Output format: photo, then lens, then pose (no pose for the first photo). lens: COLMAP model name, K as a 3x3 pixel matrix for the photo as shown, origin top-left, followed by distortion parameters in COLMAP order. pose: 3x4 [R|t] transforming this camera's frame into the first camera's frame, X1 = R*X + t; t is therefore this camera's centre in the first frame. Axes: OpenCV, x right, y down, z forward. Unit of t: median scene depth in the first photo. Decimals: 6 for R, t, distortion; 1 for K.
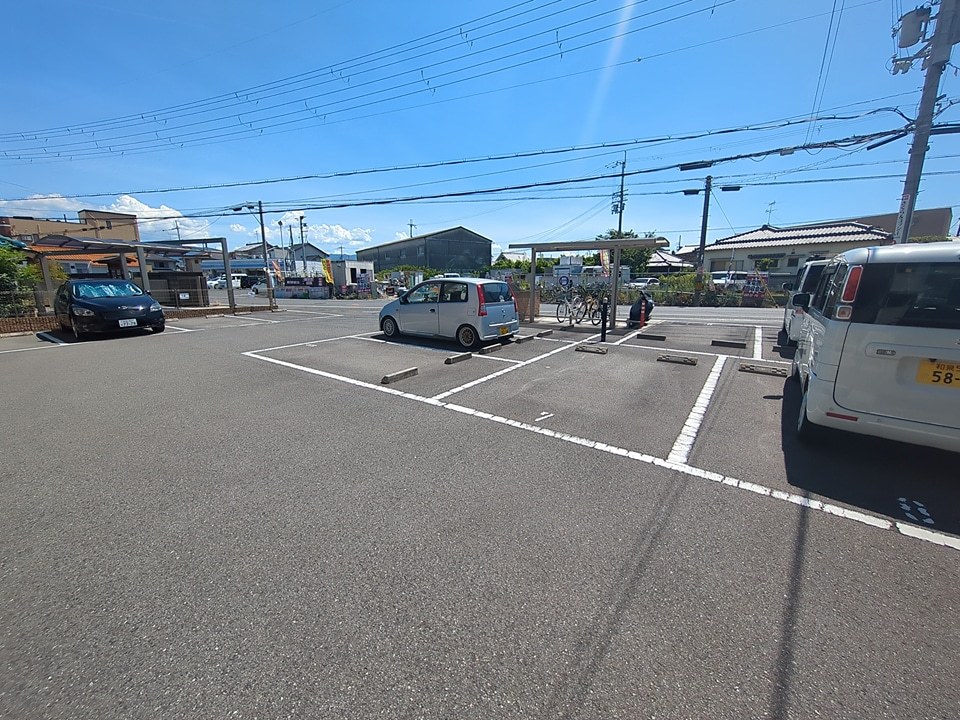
lens RADIAL K [[381.6, 0, 480.0], [0, 381.6, 360.0], [0, 0, 1]] dist [-0.000161, 0.000068]
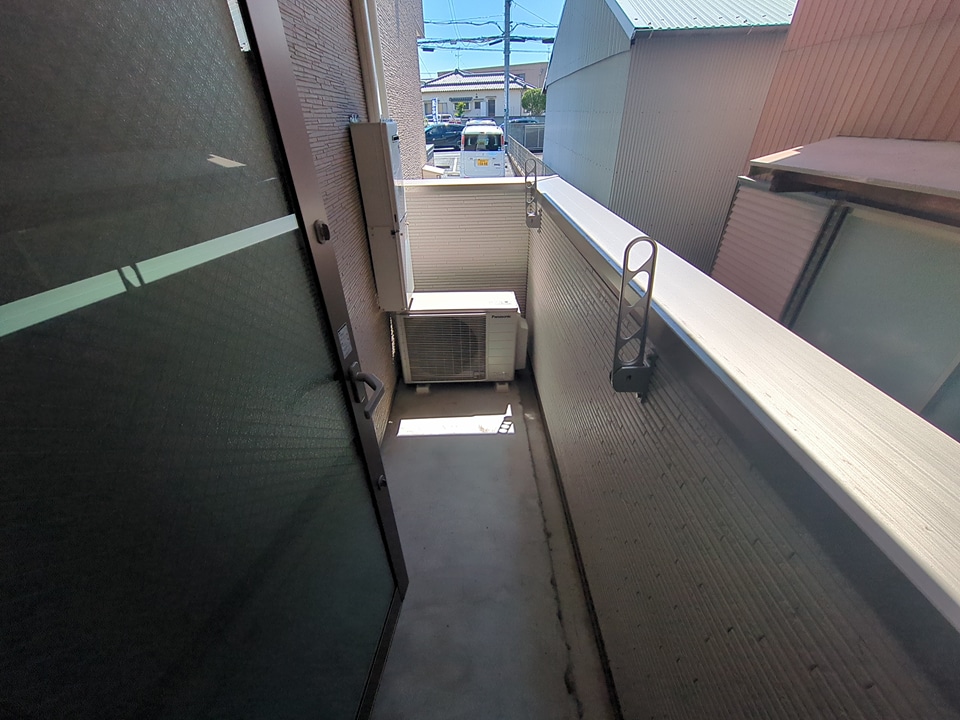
lens RADIAL K [[379.5, 0, 480.0], [0, 379.5, 360.0], [0, 0, 1]] dist [0.000987, 0.000088]
pose [[0.794356, -0.339413, 0.503783, -0.183495], [0.137184, 0.908148, 0.395535, 0.038992], [-0.591759, -0.245084, 0.767955, -0.302633]]
